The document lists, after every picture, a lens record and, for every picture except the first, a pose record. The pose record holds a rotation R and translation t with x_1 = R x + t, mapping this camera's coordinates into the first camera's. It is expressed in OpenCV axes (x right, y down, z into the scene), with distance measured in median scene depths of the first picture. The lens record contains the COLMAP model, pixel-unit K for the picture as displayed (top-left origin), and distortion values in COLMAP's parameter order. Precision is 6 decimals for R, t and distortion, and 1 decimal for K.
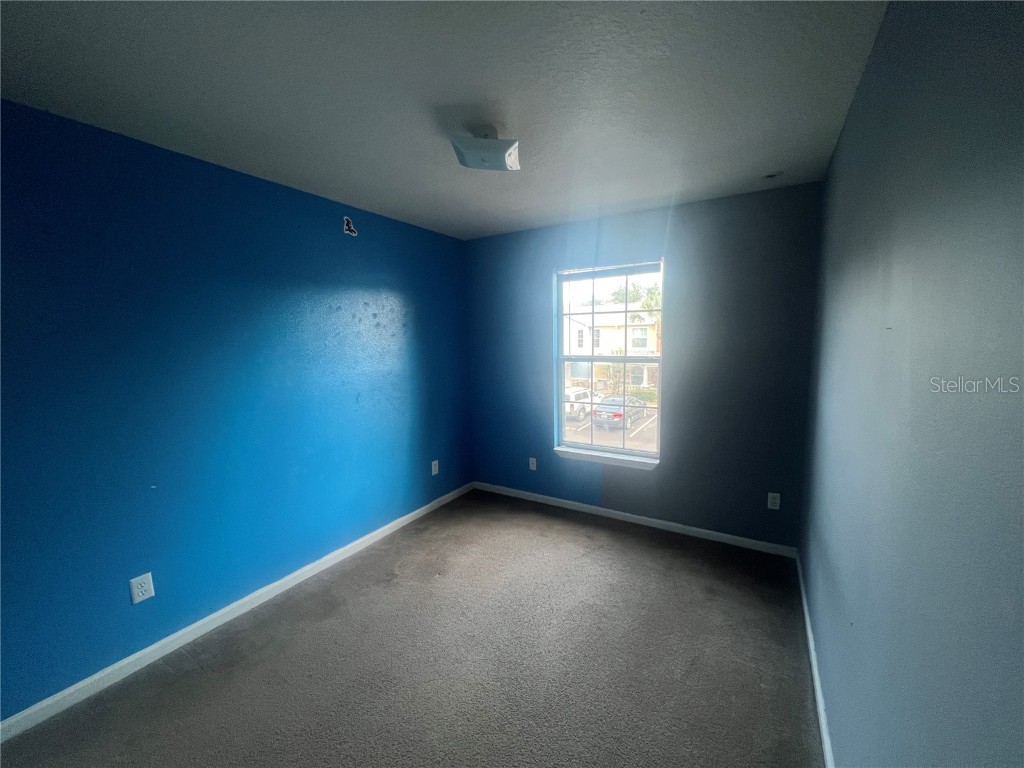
lens RADIAL K [[412.3, 0, 512.4], [0, 412.3, 382.9], [0, 0, 1]] dist [0.001335, 0.000166]
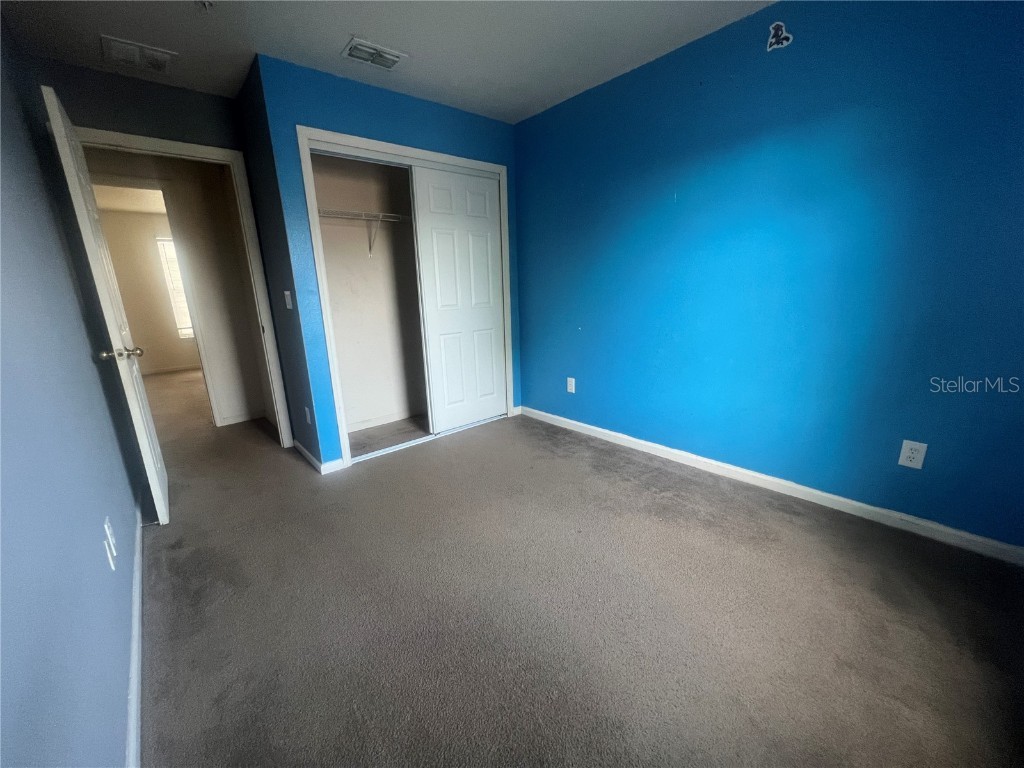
lens RADIAL K [[409.8, 0, 512.5], [0, 409.8, 385.6], [0, 0, 1]] dist [-0.001099, -0.000119]
pose [[-0.298847, 0.254801, -0.919656, 0.448182], [-0.065477, 0.955950, 0.286134, 0.013936], [0.952052, 0.145726, -0.268999, 0.729097]]
